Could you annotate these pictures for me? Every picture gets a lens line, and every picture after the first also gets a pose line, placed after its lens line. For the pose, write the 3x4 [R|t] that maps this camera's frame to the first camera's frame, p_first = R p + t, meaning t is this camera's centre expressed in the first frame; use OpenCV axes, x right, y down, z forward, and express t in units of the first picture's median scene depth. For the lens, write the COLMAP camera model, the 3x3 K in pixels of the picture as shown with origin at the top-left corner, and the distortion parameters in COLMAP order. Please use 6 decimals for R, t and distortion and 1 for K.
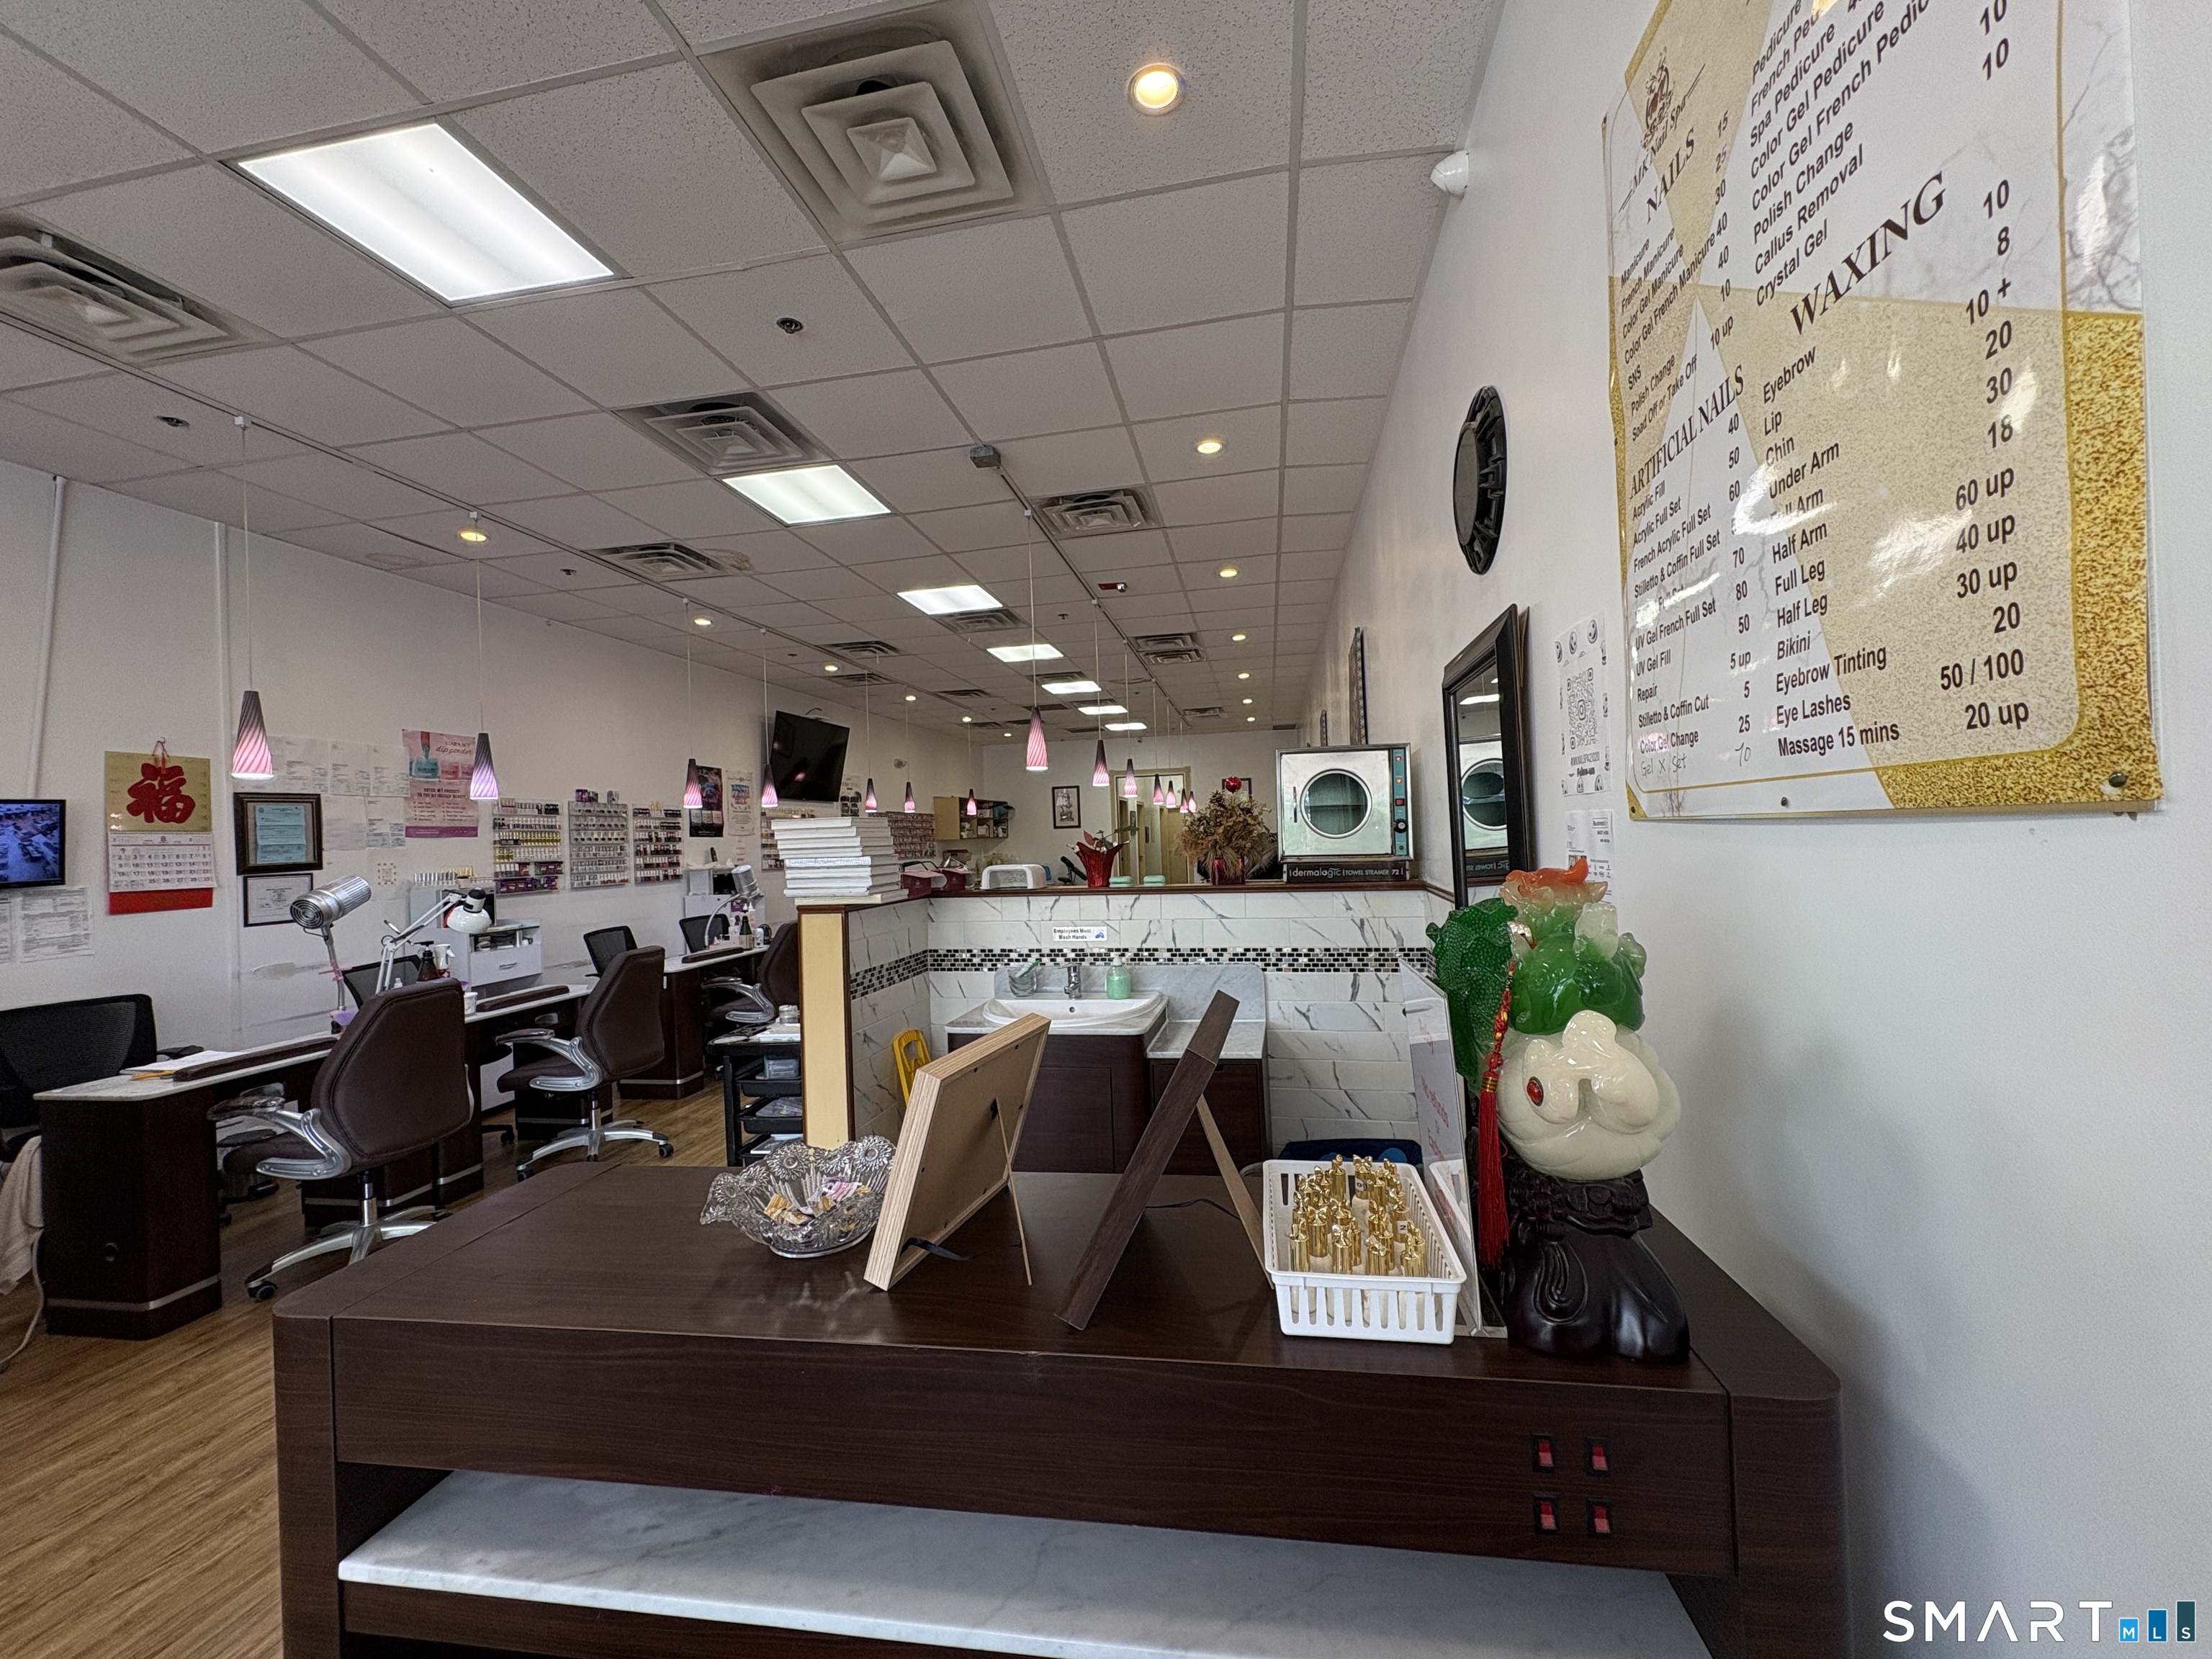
lens RADIAL K [[877.6, 0, 1106.0], [0, 877.6, 829.5], [0, 0, 1]] dist [-0.000911, -0.000034]
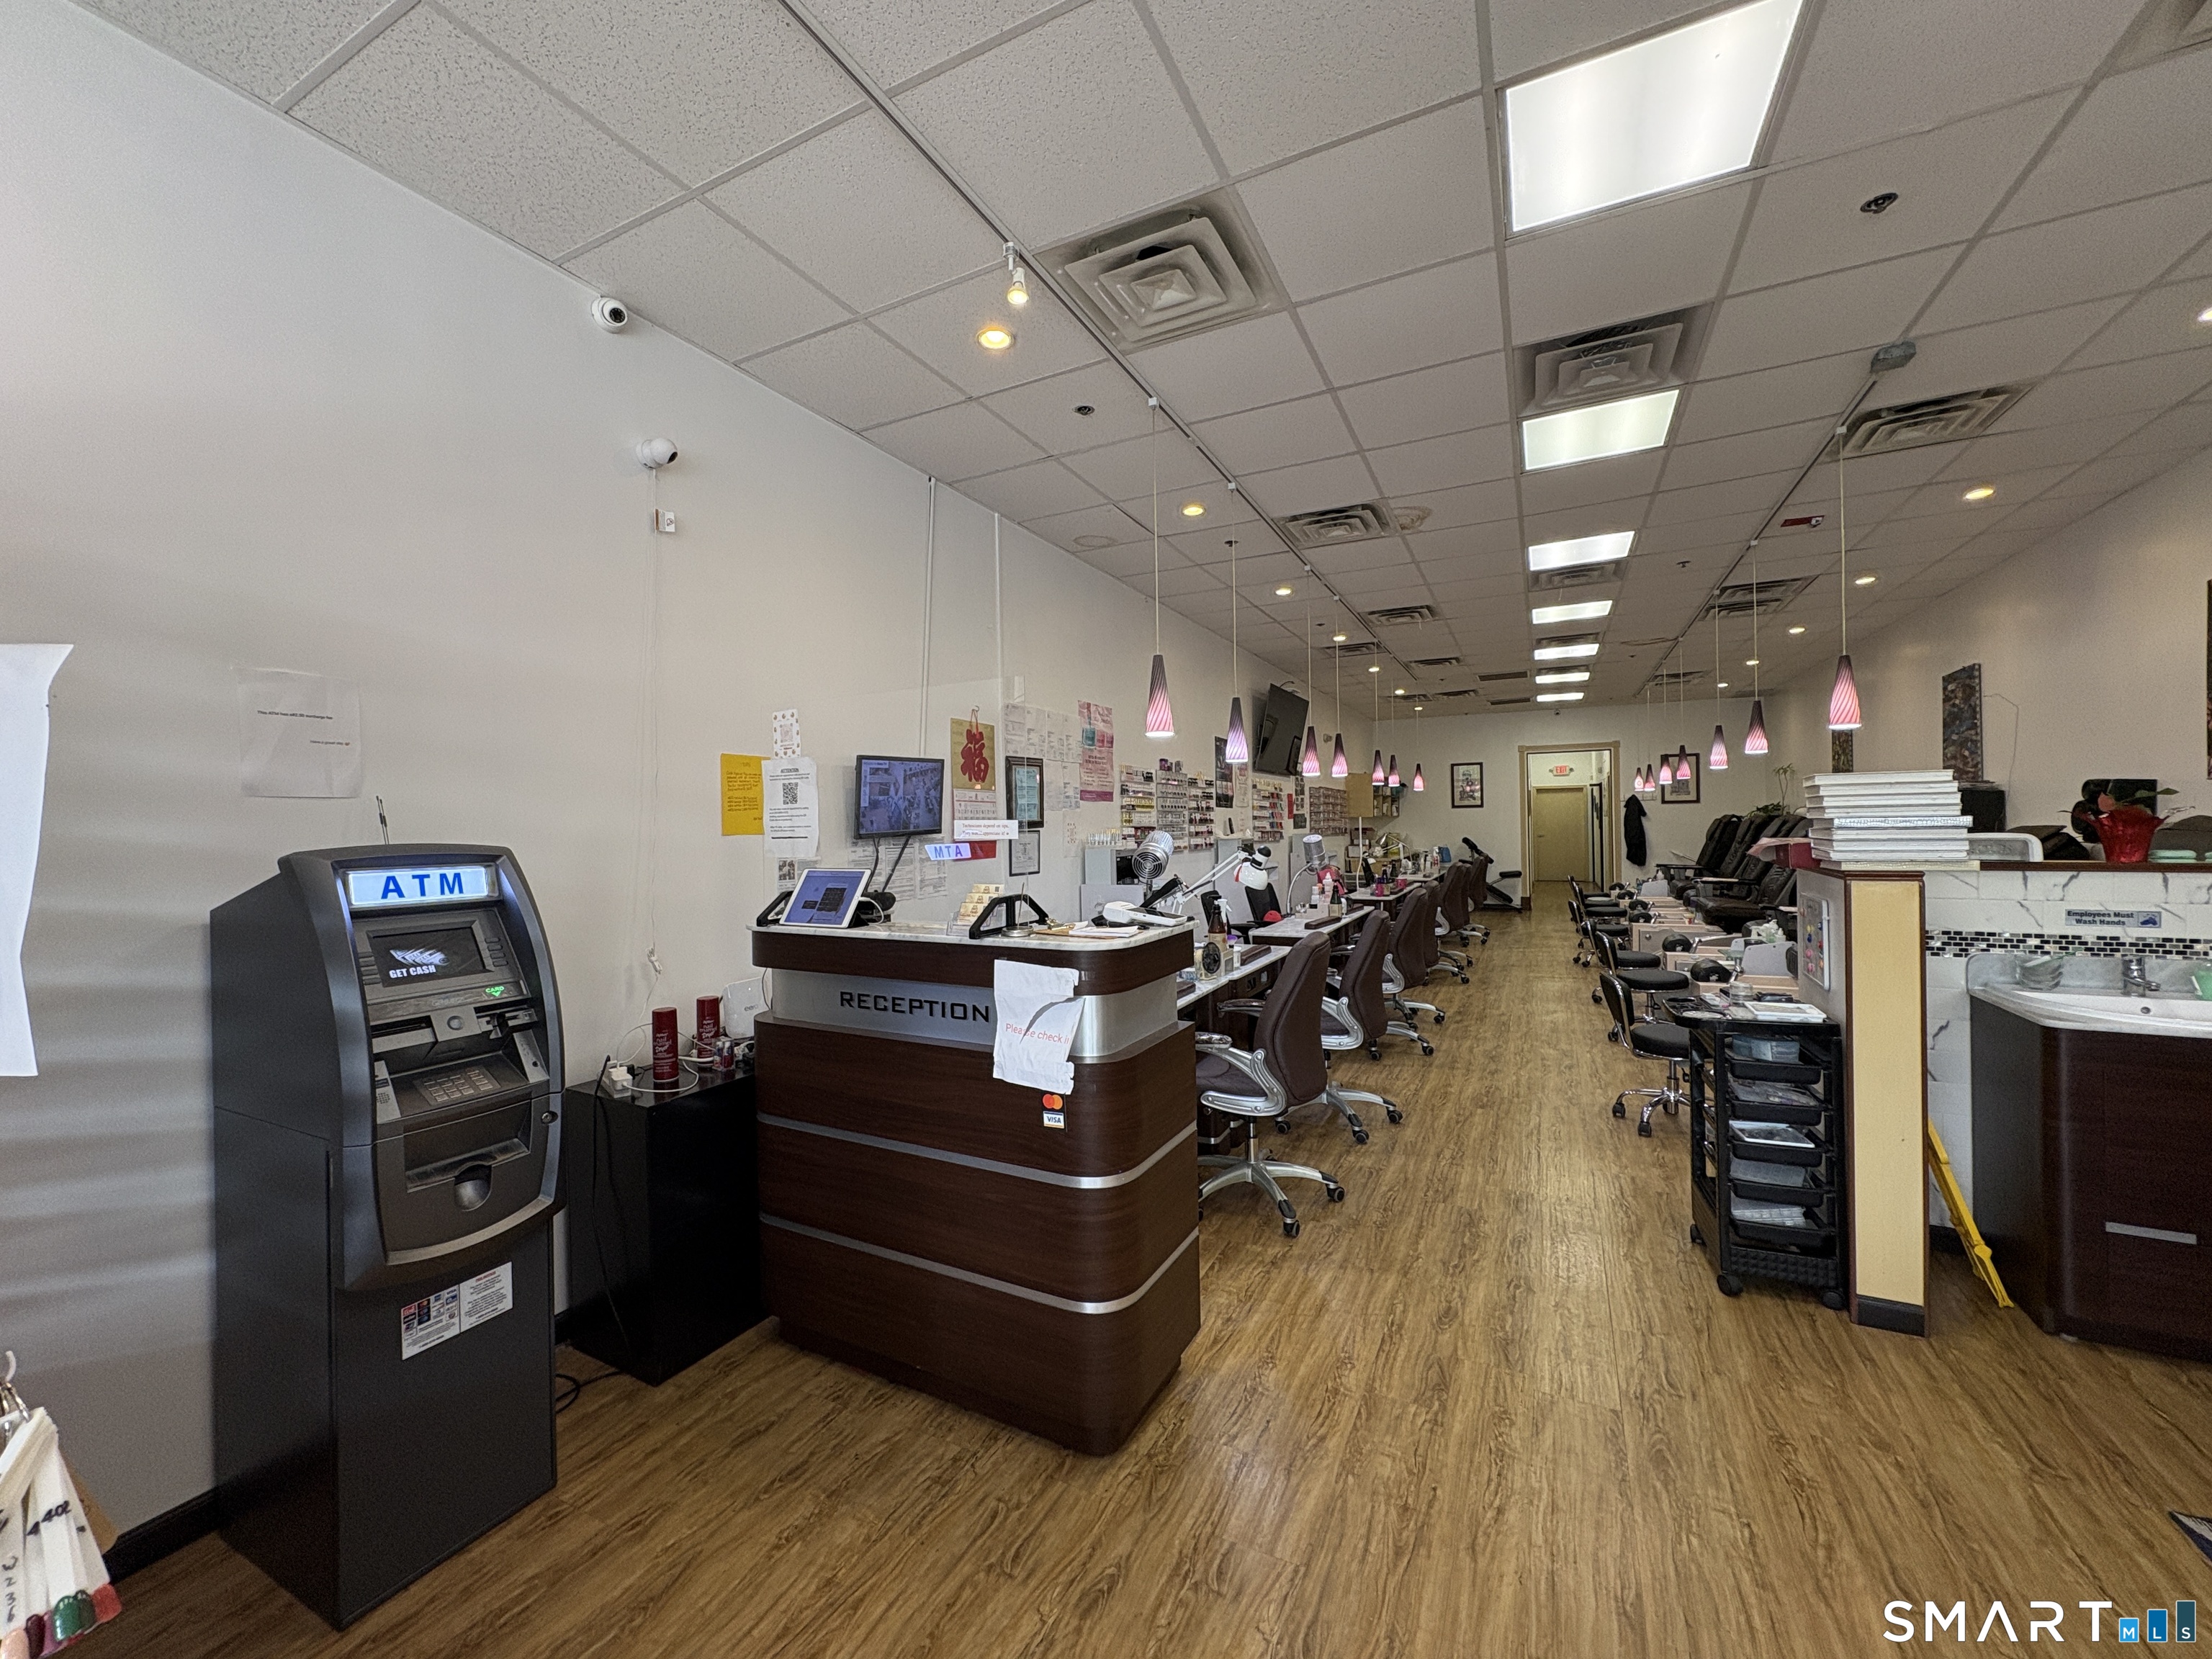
lens RADIAL K [[877.6, 0, 1106.0], [0, 877.6, 829.5], [0, 0, 1]] dist [-0.000911, -0.000034]
pose [[0.960766, 0.020177, -0.276624, -0.555717], [-0.014614, 0.999648, 0.022157, 0.024609], [0.276974, -0.017245, 0.960723, -0.039176]]
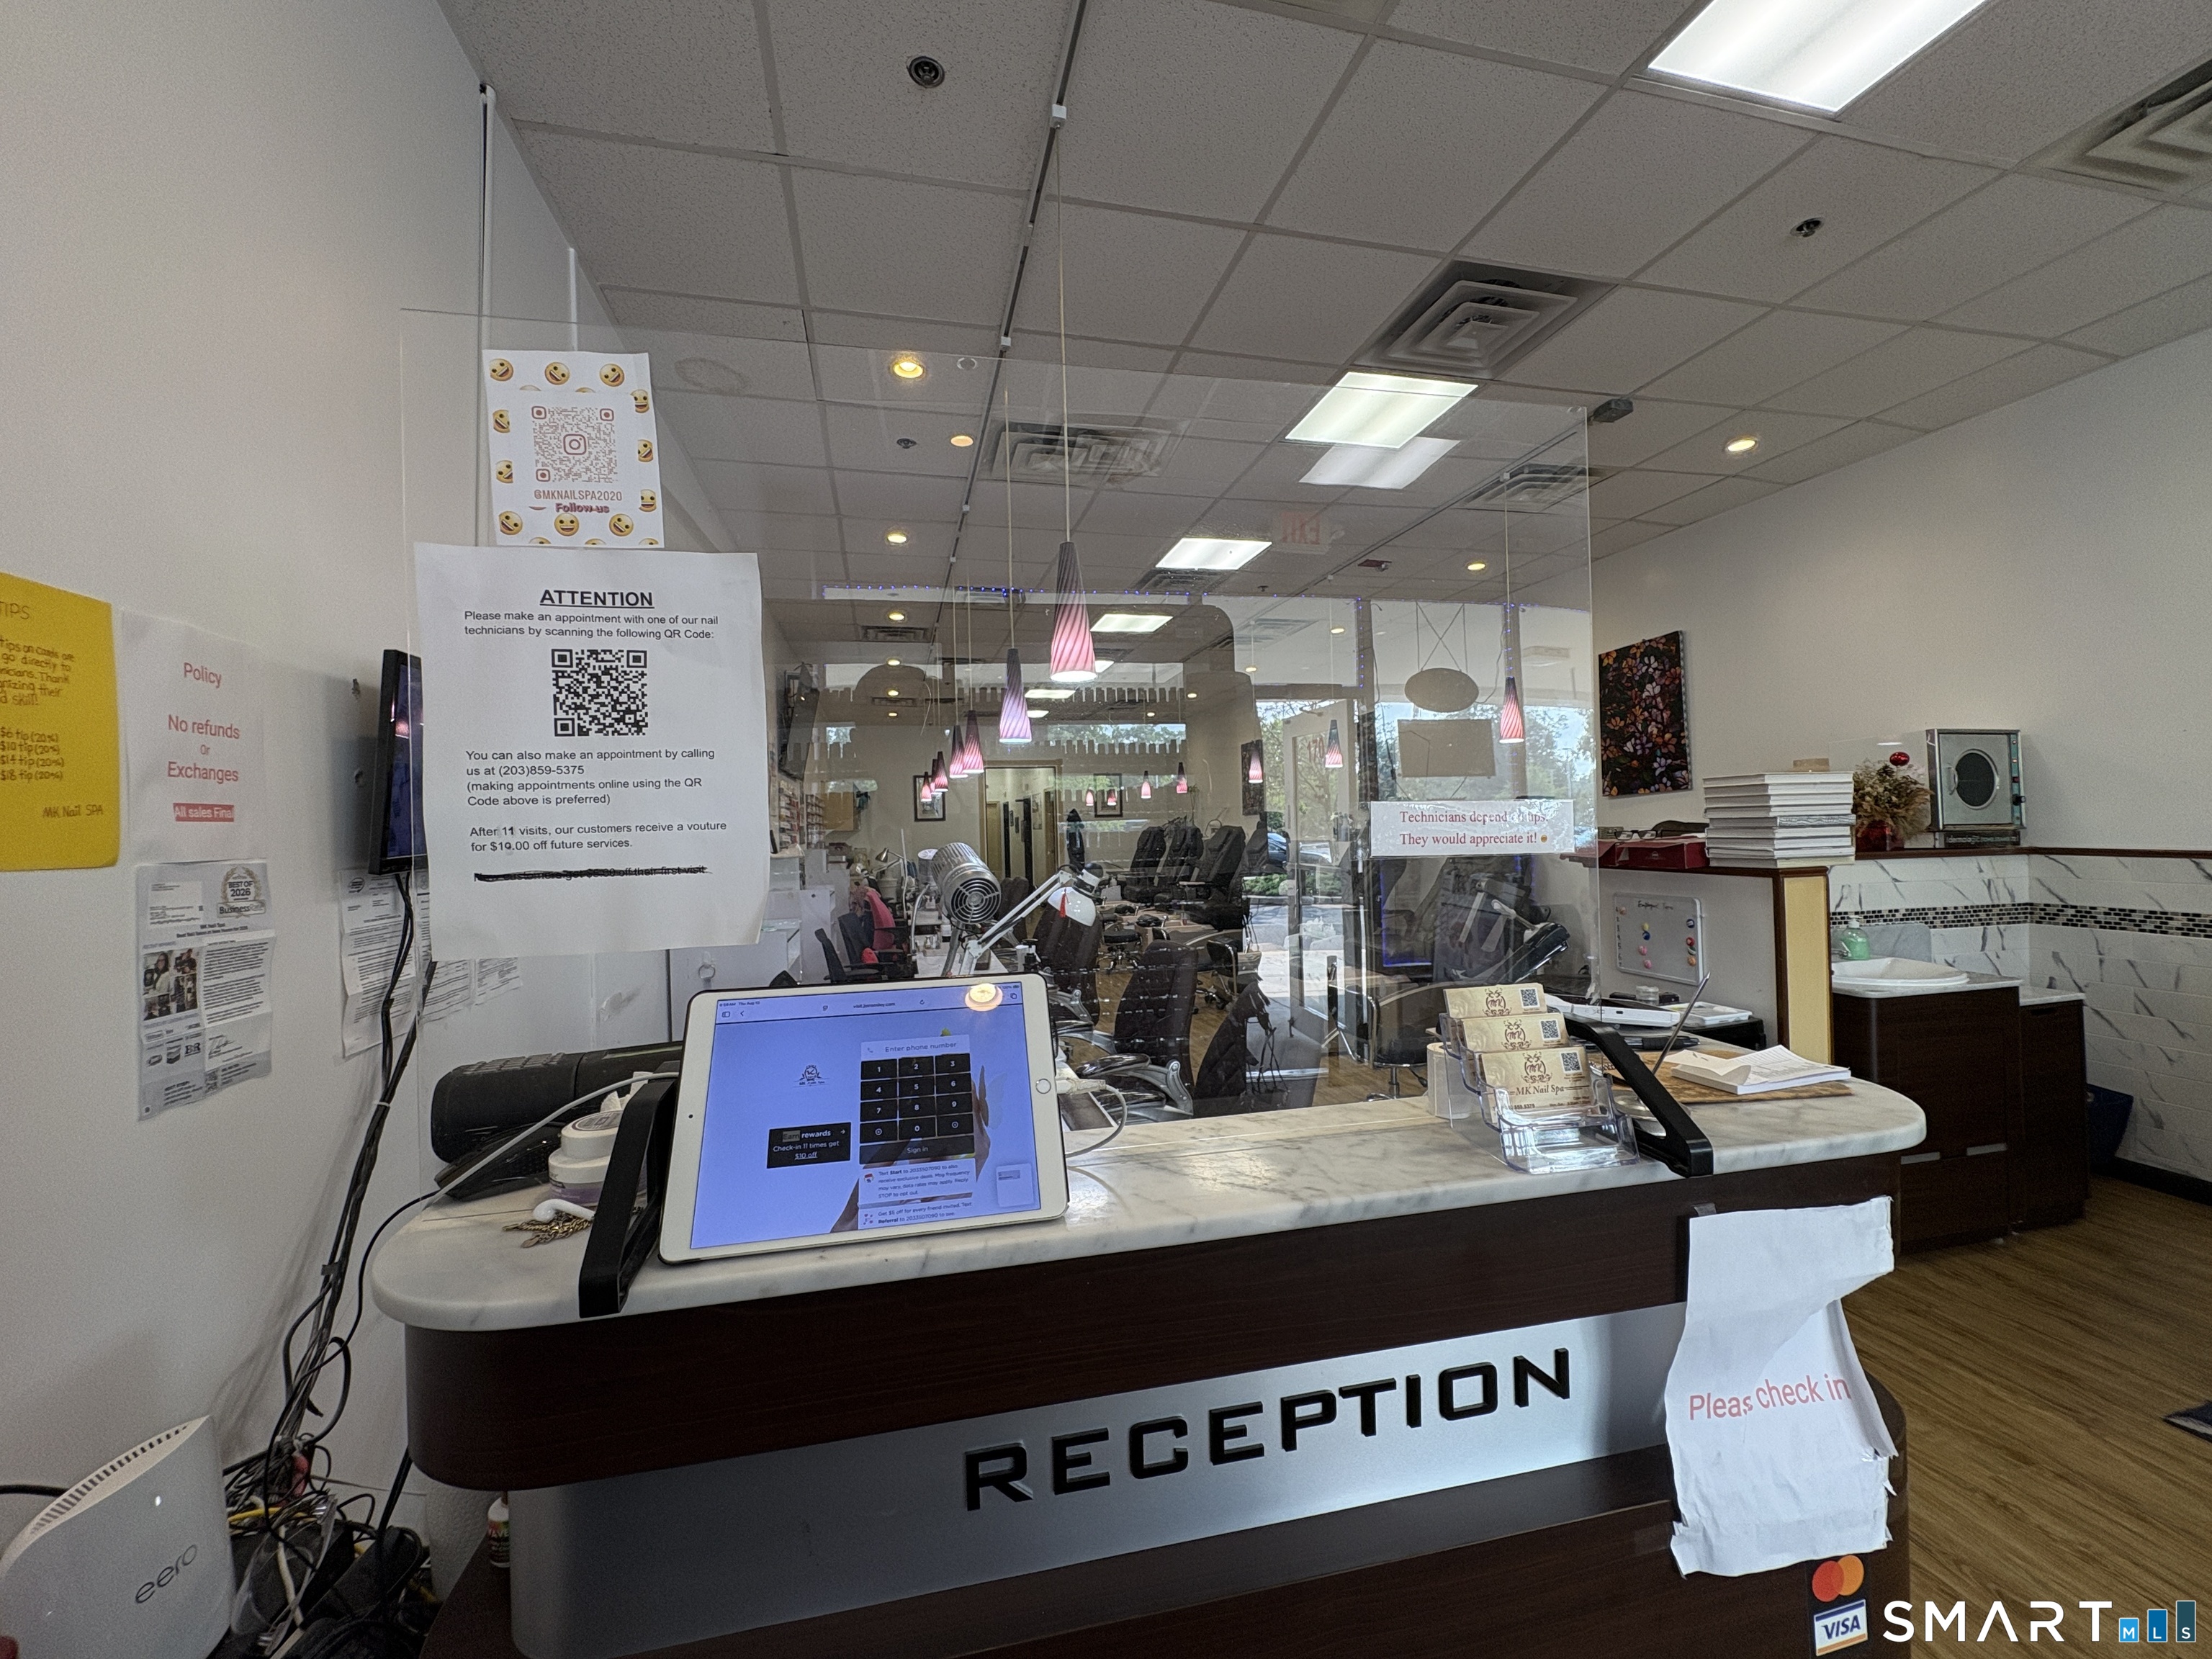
lens RADIAL K [[883.0, 0, 1110.8], [0, 883.0, 826.8], [0, 0, 1]] dist [-0.000519, 0.000114]
pose [[0.909090, 0.012516, 0.416412, -0.915787], [-0.009663, 0.999913, -0.008960, 0.039550], [-0.416488, 0.004121, 0.909132, 0.310177]]
